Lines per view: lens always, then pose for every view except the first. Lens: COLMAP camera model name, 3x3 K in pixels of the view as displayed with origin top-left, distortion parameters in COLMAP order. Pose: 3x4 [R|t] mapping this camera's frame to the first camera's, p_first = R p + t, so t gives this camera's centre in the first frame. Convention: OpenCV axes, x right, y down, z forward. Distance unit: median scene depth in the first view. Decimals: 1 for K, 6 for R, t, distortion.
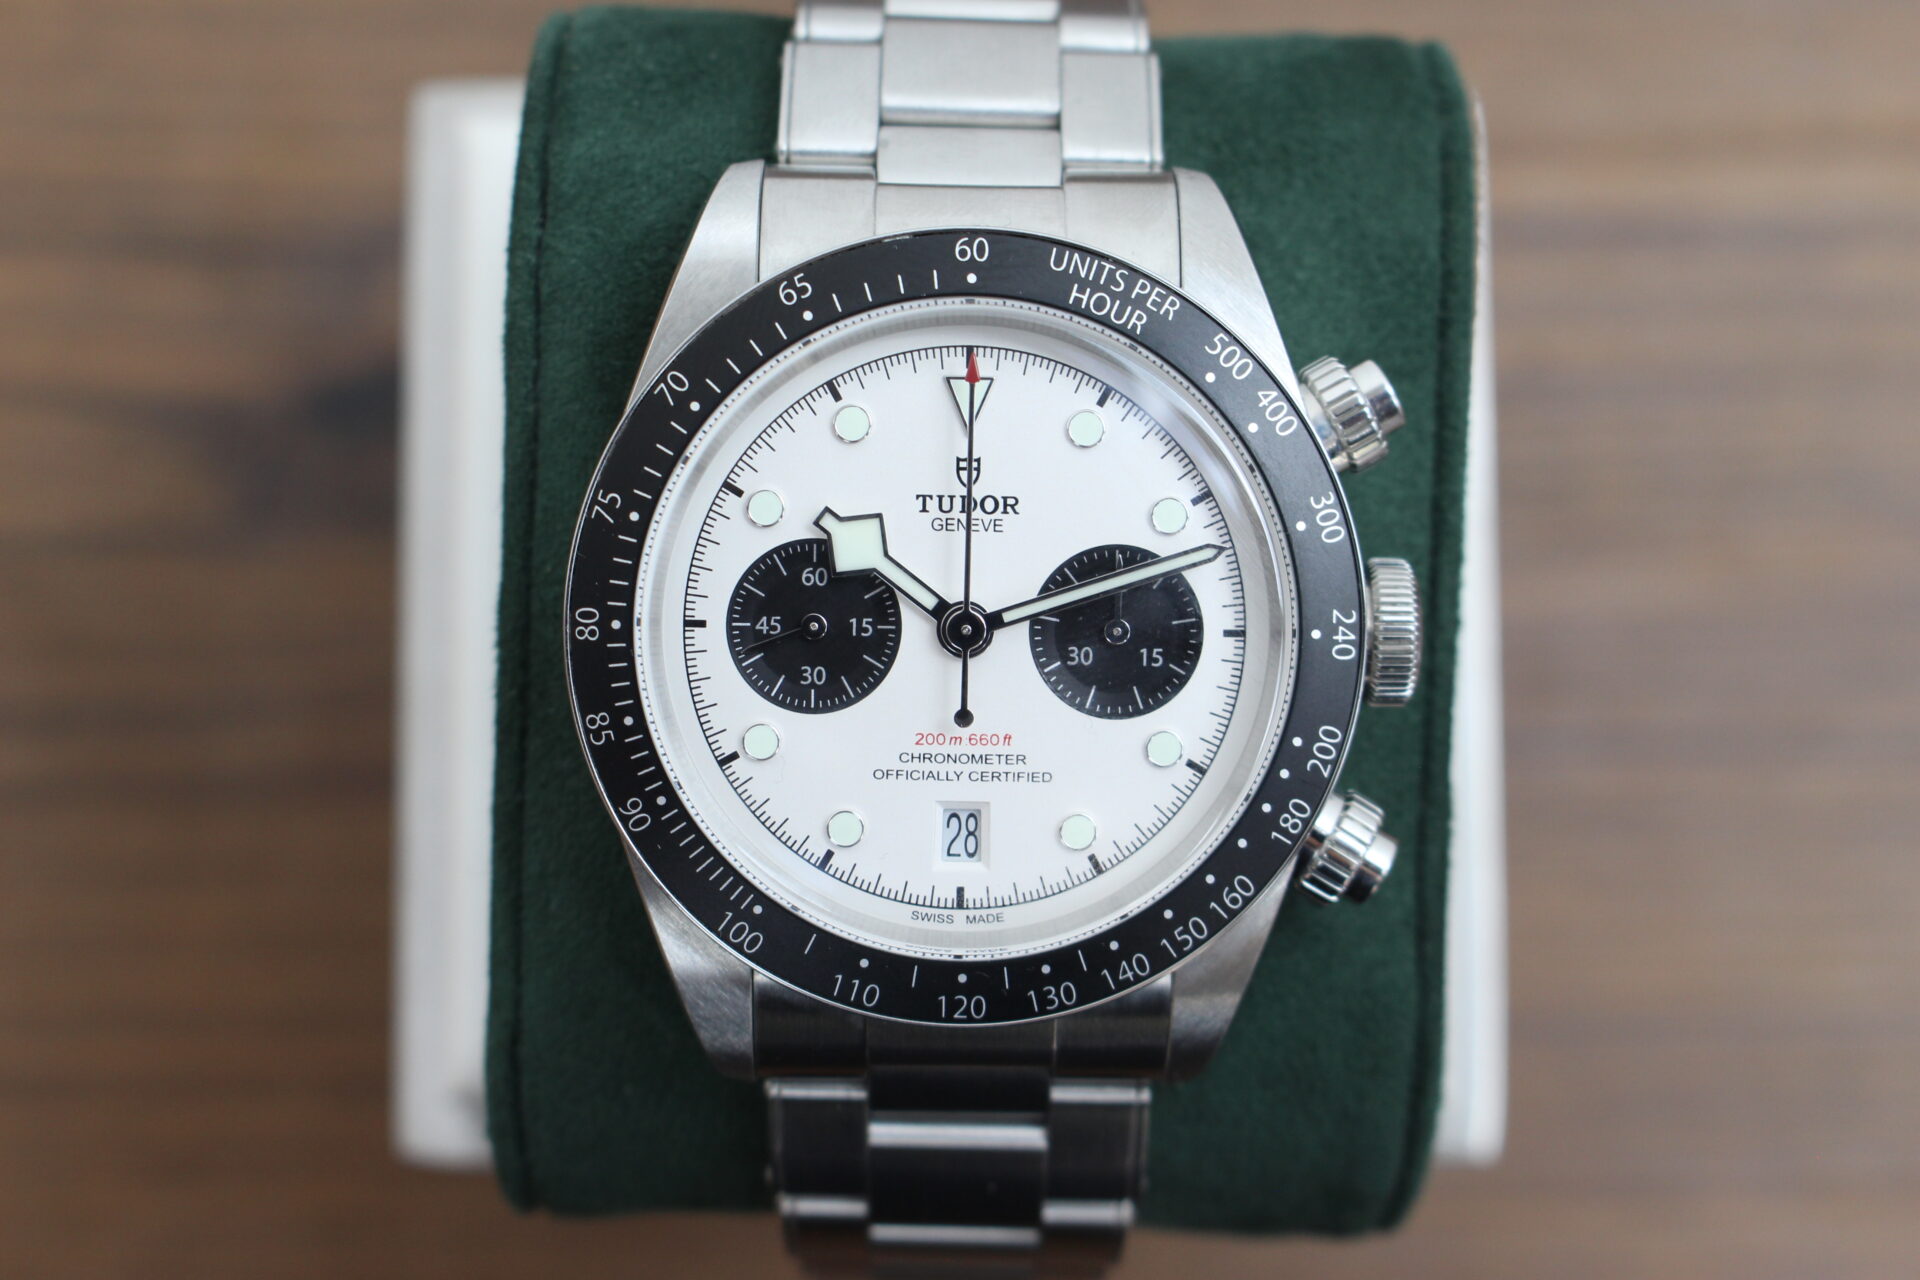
lens RADIAL K [[3018.5, 0, 977.9], [0, 3018.5, 652.4], [0, 0, 1]] dist [-0.043006, 0.000000]
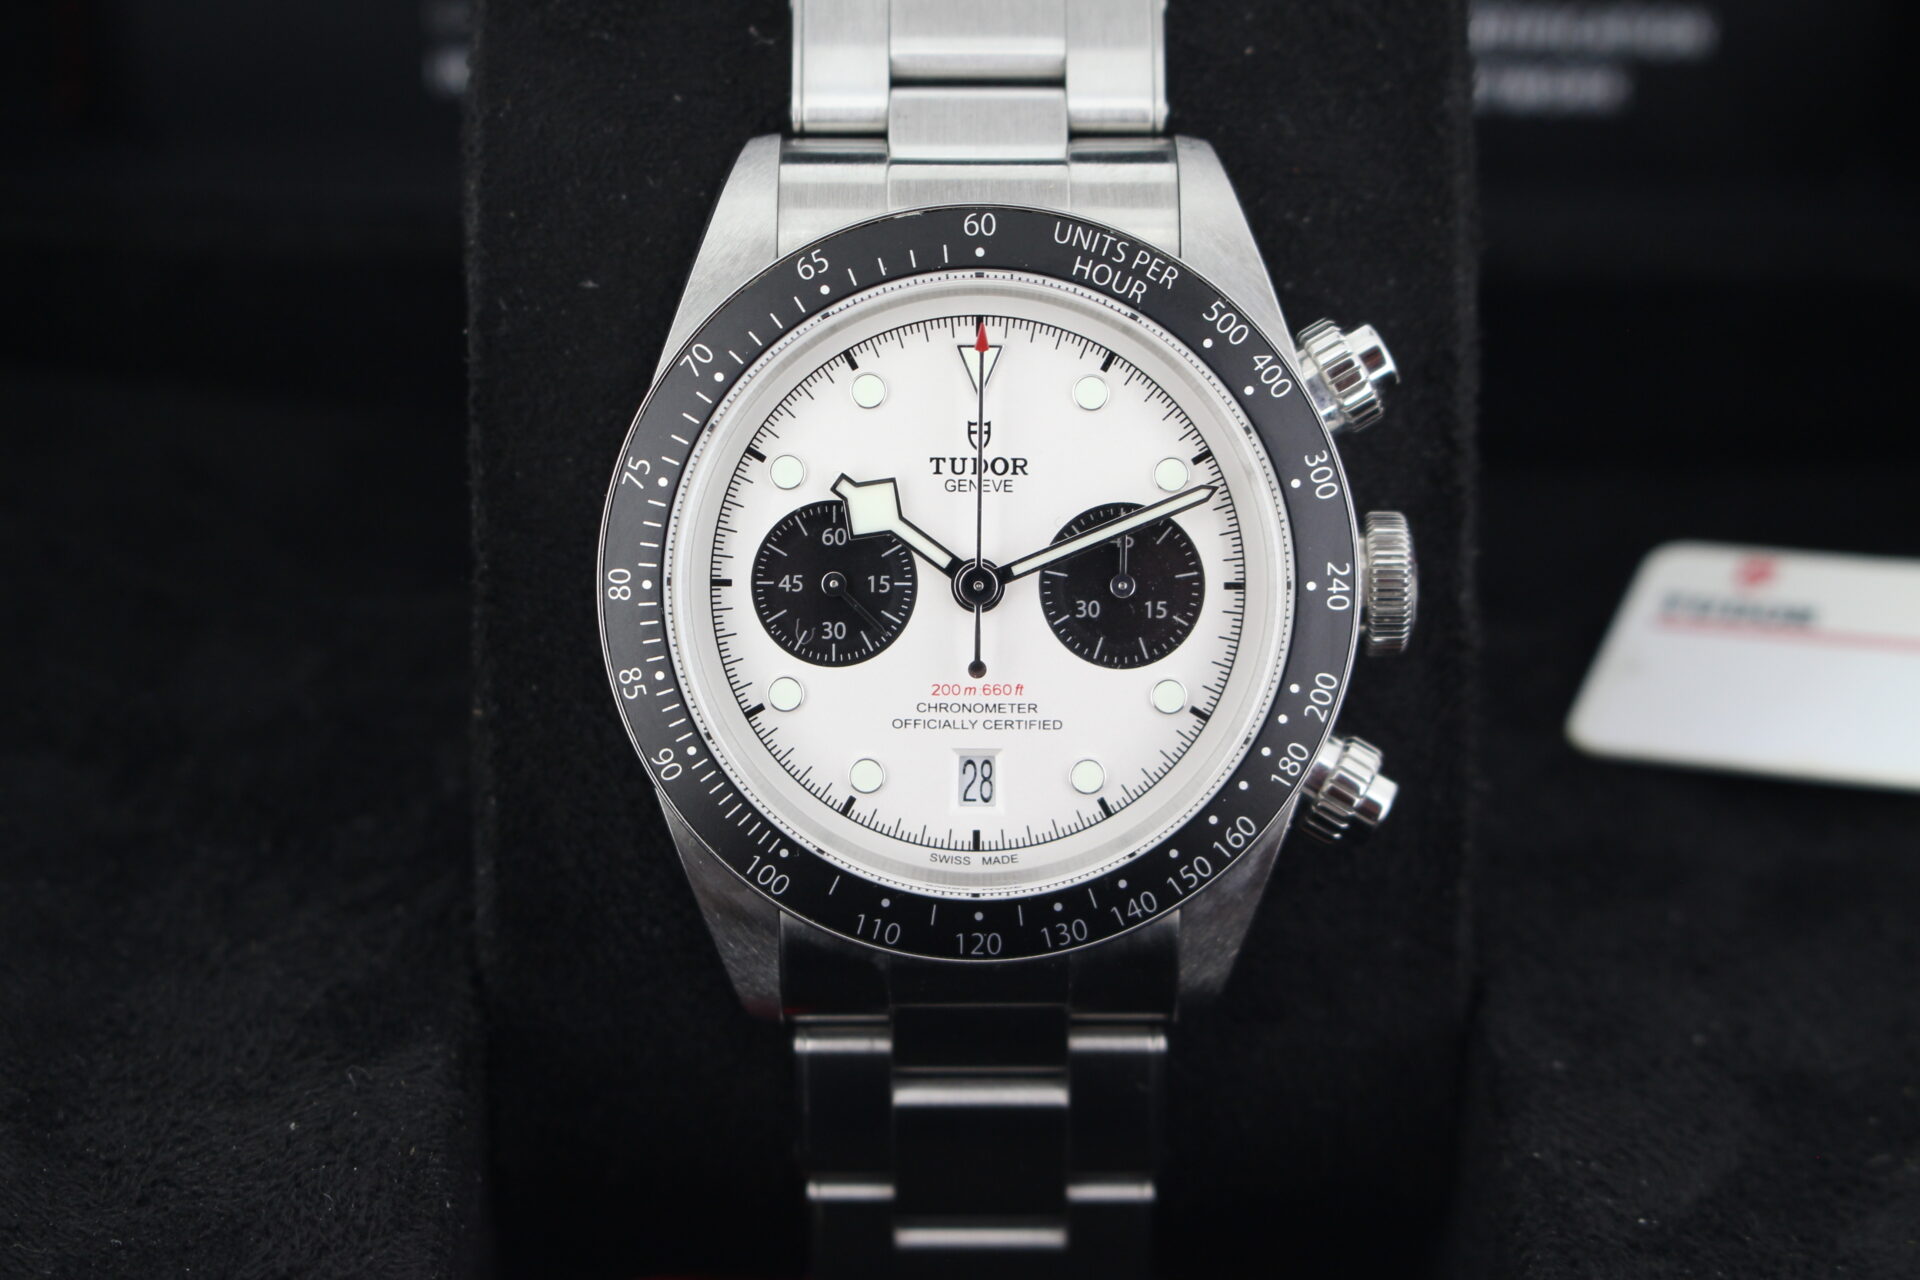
lens RADIAL K [[4816.6, 0, 961.2], [0, 4816.6, 636.6], [0, 0, 1]] dist [0.175671, 0.000000]
pose [[0.999809, -0.011407, -0.015896, 0.016502], [0.011589, 0.999868, 0.011395, -0.008940], [0.015764, -0.011577, 0.999809, -0.681584]]
